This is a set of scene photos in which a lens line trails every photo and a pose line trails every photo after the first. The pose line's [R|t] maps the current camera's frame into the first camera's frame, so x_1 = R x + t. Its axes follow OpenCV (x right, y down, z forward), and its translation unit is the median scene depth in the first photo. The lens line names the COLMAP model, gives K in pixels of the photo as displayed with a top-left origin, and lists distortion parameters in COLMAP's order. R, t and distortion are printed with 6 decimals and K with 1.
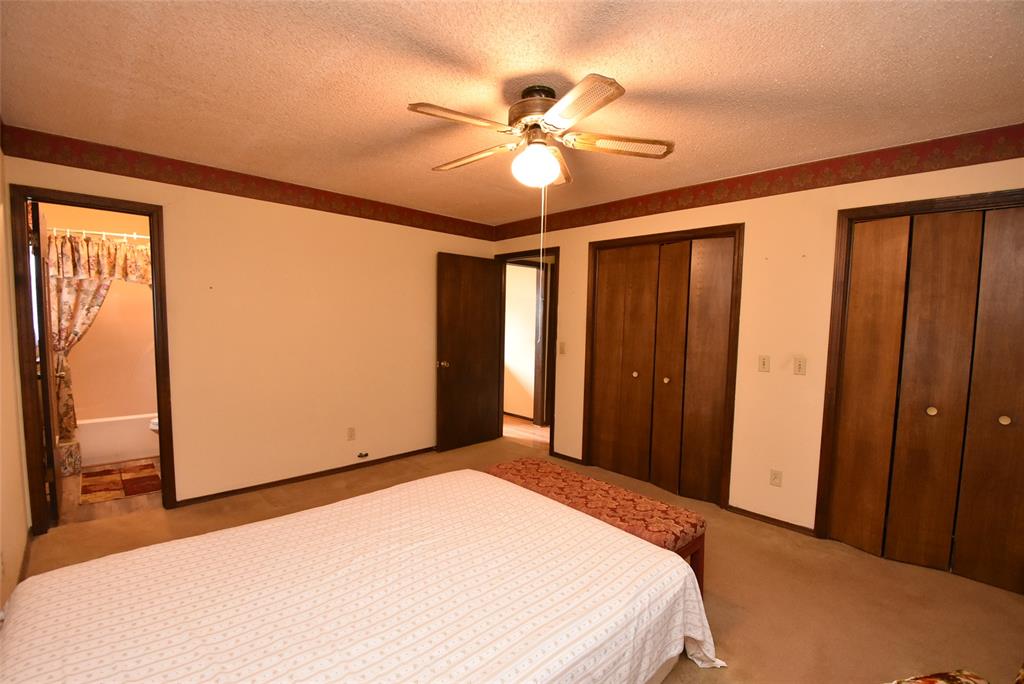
lens RADIAL K [[449.5, 0, 507.0], [0, 449.5, 351.2], [0, 0, 1]] dist [0.000040, -0.015210]
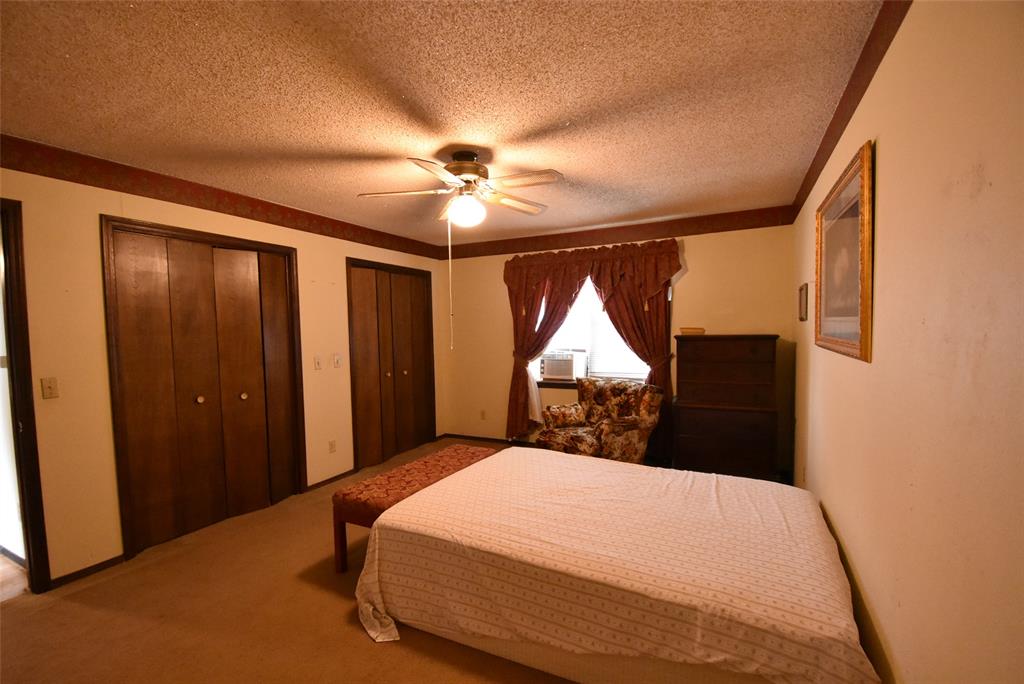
lens RADIAL K [[449.5, 0, 507.0], [0, 449.5, 351.2], [0, 0, 1]] dist [0.000040, -0.015210]
pose [[-0.325778, -0.061871, 0.943420, -0.913830], [0.080451, 0.992423, 0.092865, -0.091794], [-0.942017, 0.106152, -0.318332, 1.012145]]
